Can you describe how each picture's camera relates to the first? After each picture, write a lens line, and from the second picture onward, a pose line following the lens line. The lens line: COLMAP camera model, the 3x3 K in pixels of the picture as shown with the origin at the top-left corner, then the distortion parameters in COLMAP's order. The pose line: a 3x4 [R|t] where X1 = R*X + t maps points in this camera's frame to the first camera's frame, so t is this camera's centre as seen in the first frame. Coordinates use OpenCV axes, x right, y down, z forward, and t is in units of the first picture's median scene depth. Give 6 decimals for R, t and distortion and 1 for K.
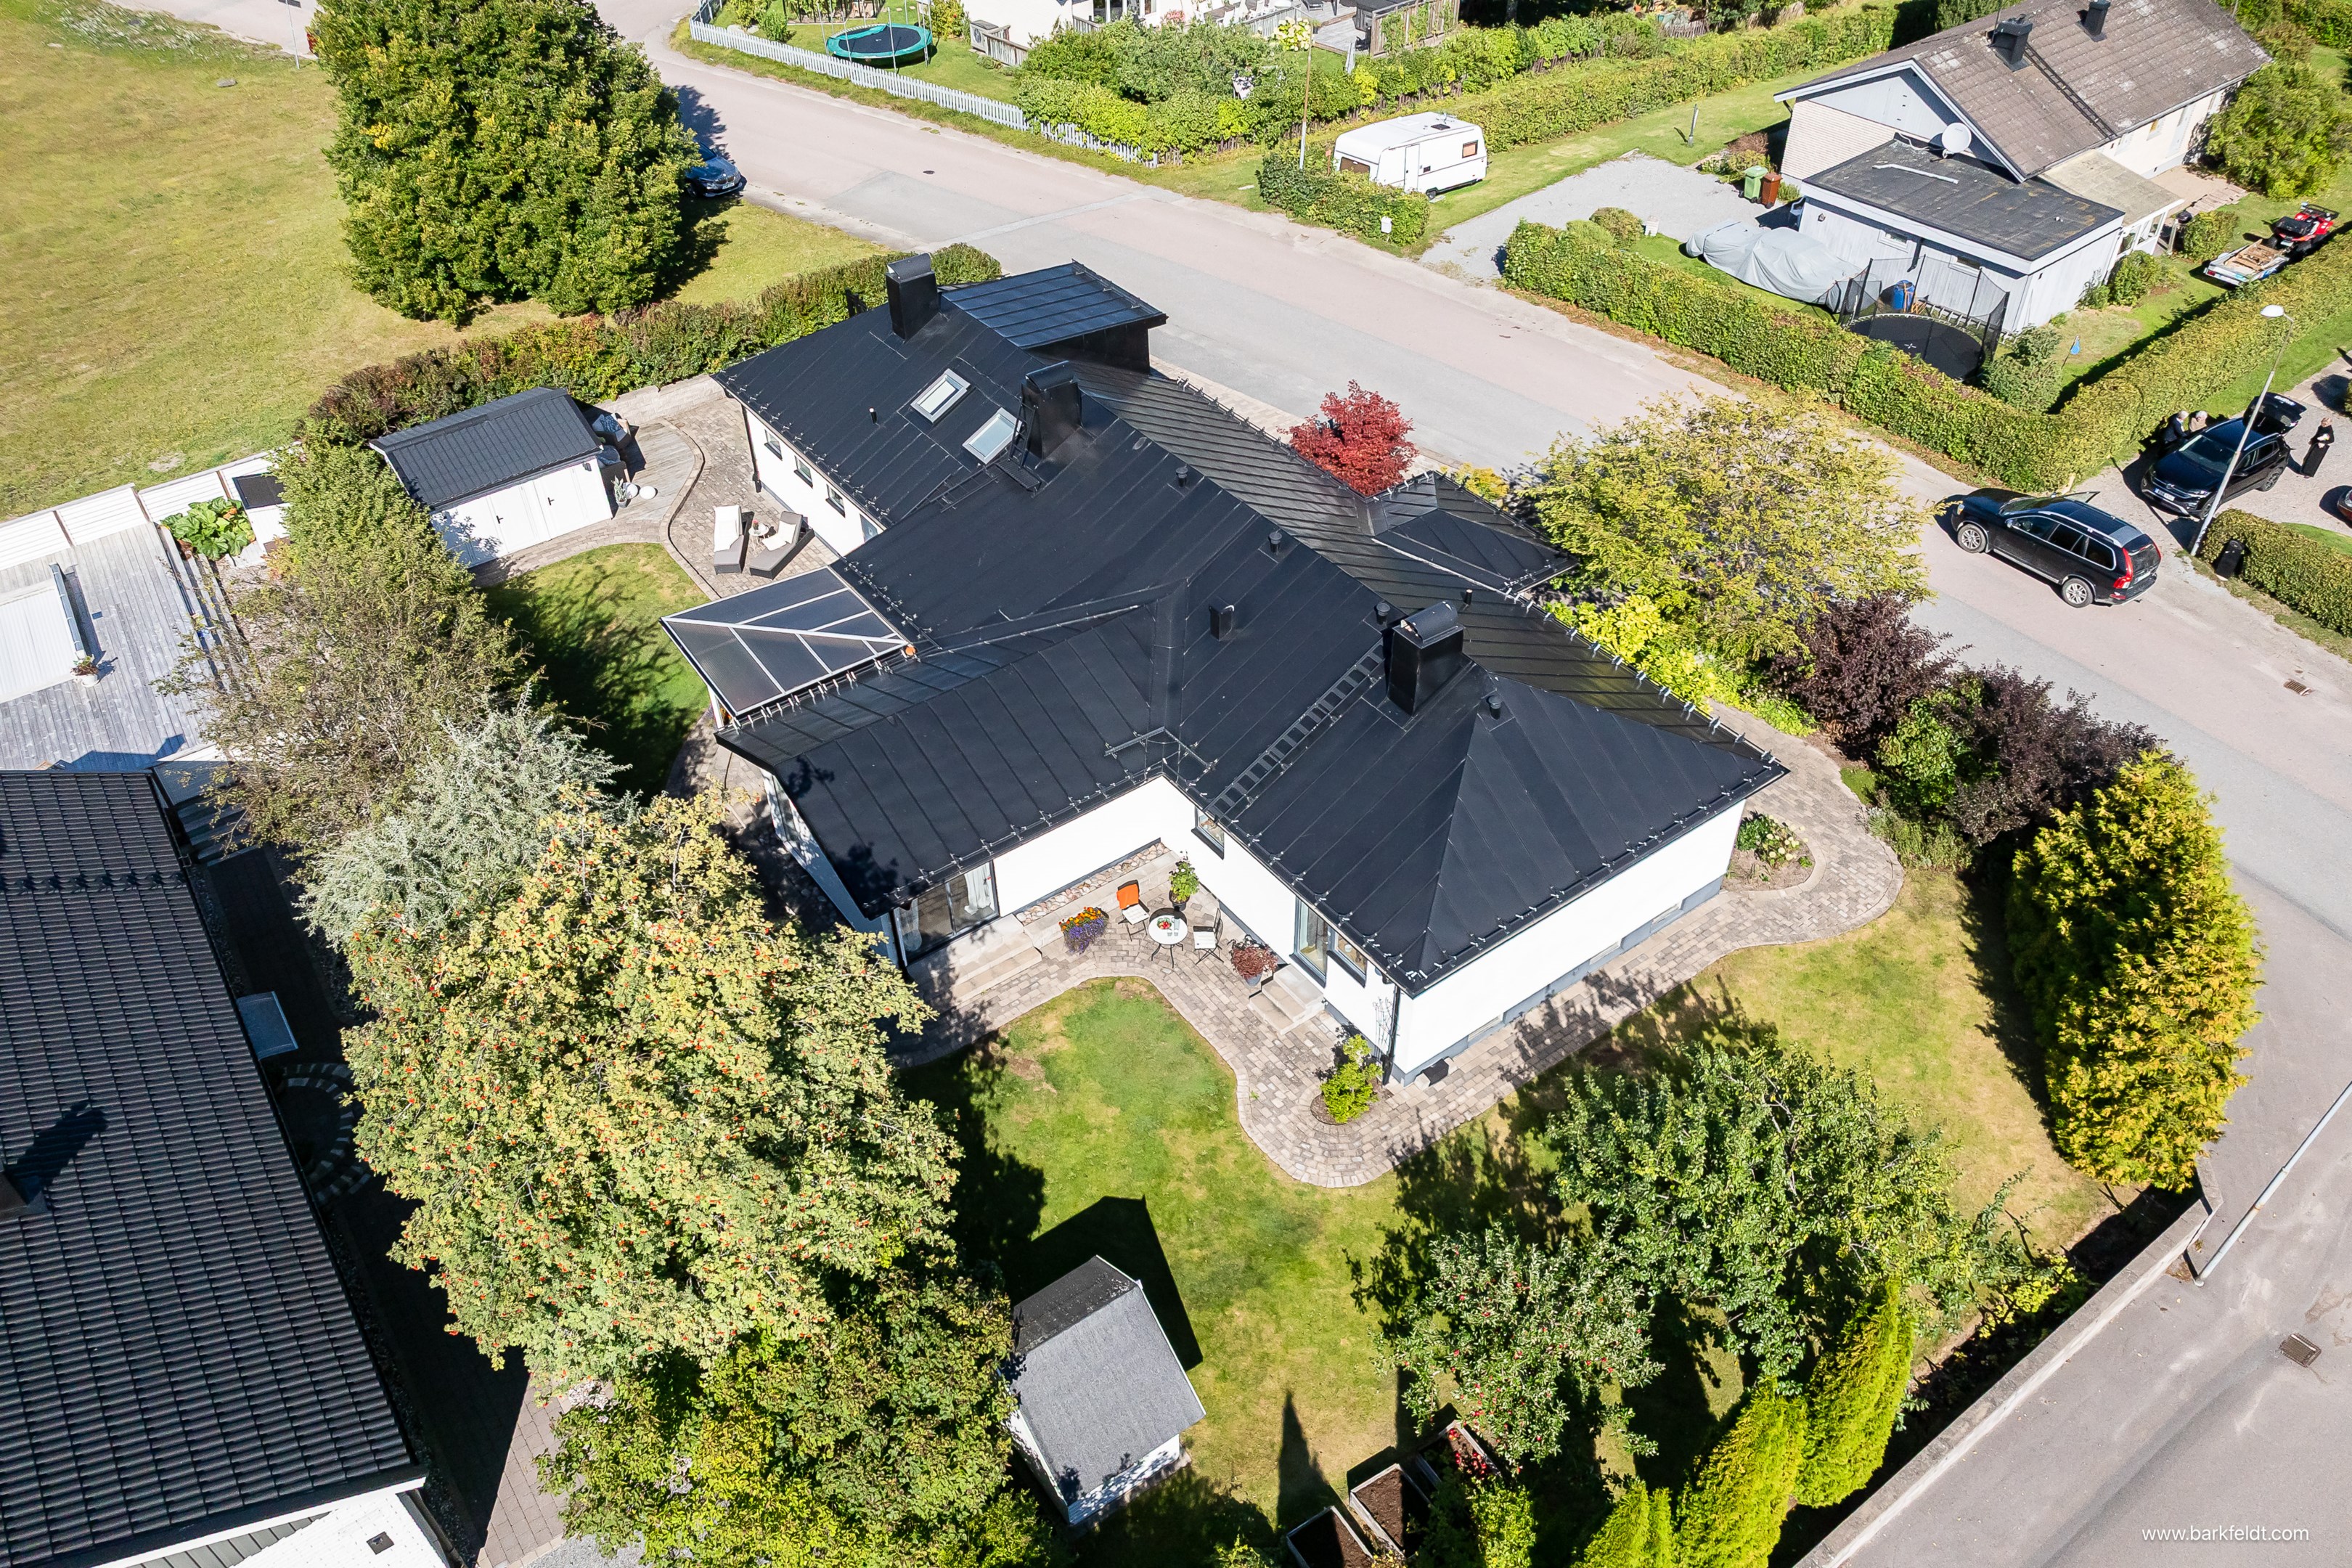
lens RADIAL K [[1706.5, 0, 1176.0], [0, 1706.5, 784.0], [0, 0, 1]] dist [-0.043917, -0.001639]
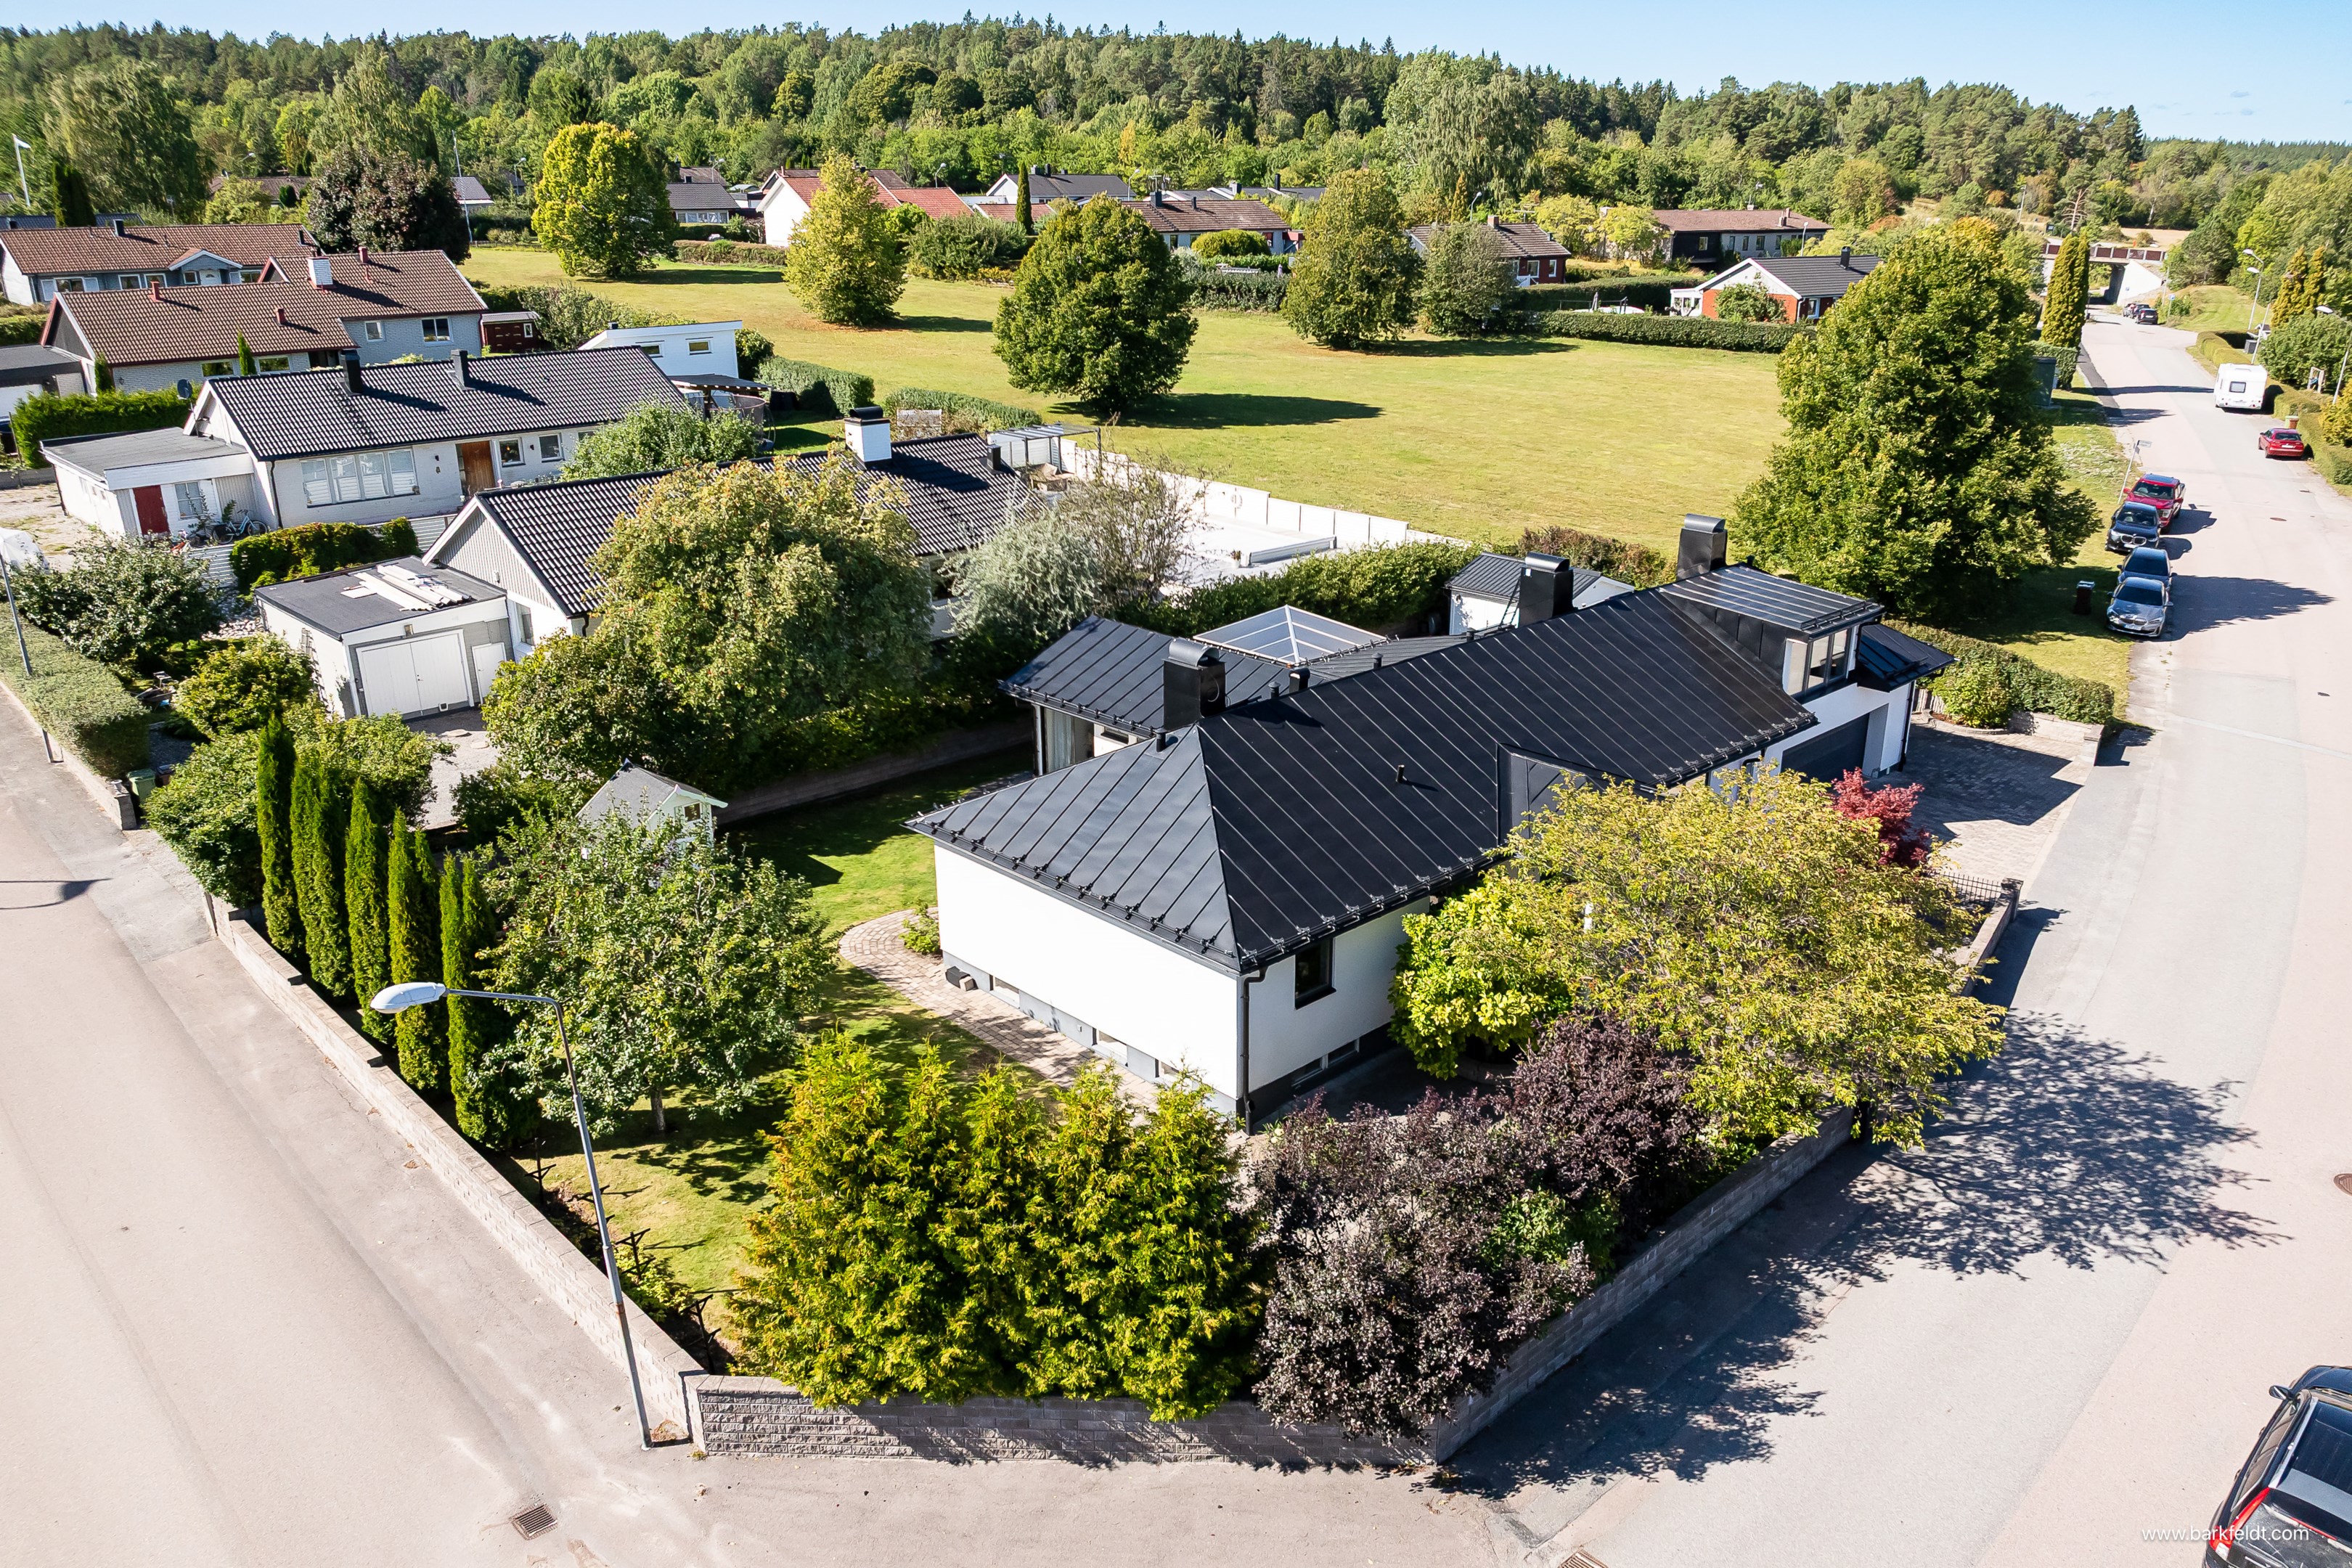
lens RADIAL K [[1695.7, 0, 1263.3], [0, 1695.7, 825.2], [0, 0, 1]] dist [-0.041154, 0.001452]
pose [[0.161561, 0.374218, -0.913159, 0.734631], [-0.654250, 0.733357, 0.184780, -0.150979], [0.738820, 0.567581, 0.363314, 0.434615]]
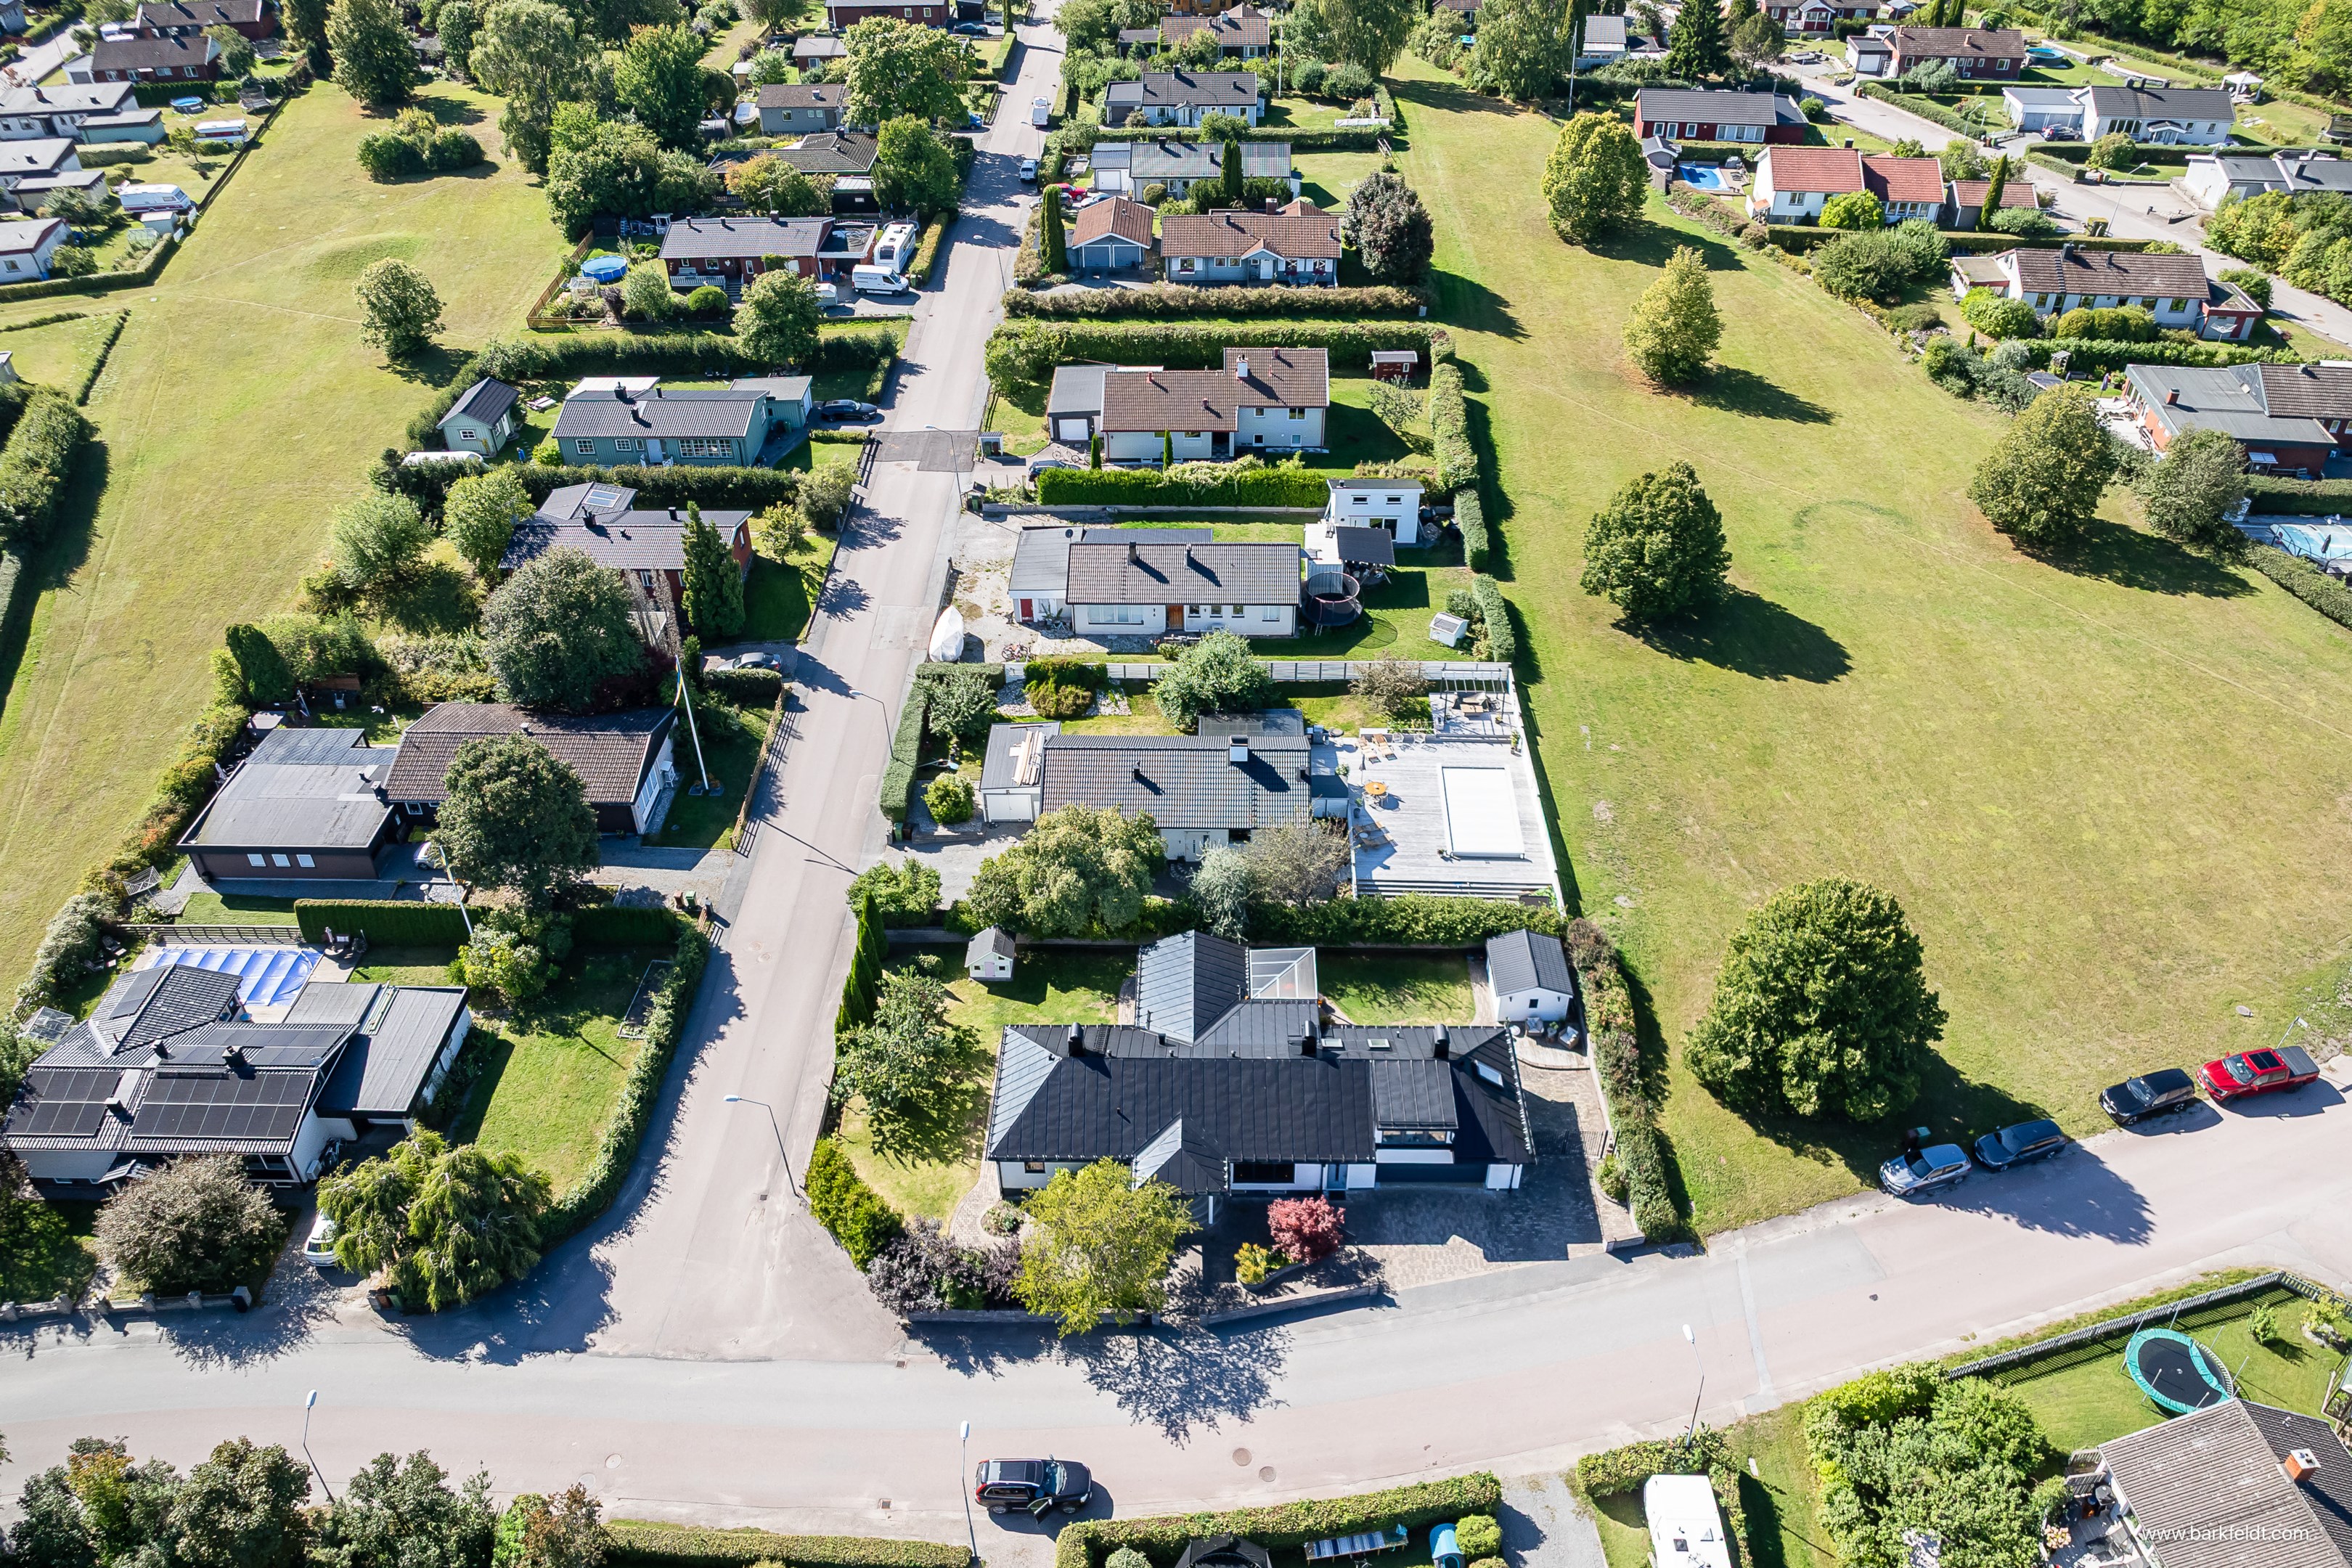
lens RADIAL K [[1681.1, 0, 1176.0], [0, 1681.1, 784.0], [0, 0, 1]] dist [-0.042758, 0.001736]
pose [[-0.603565, 0.494687, -0.625296, 1.003201], [-0.506704, 0.367529, 0.779855, -1.586936], [0.615598, 0.787533, 0.028832, 0.428490]]
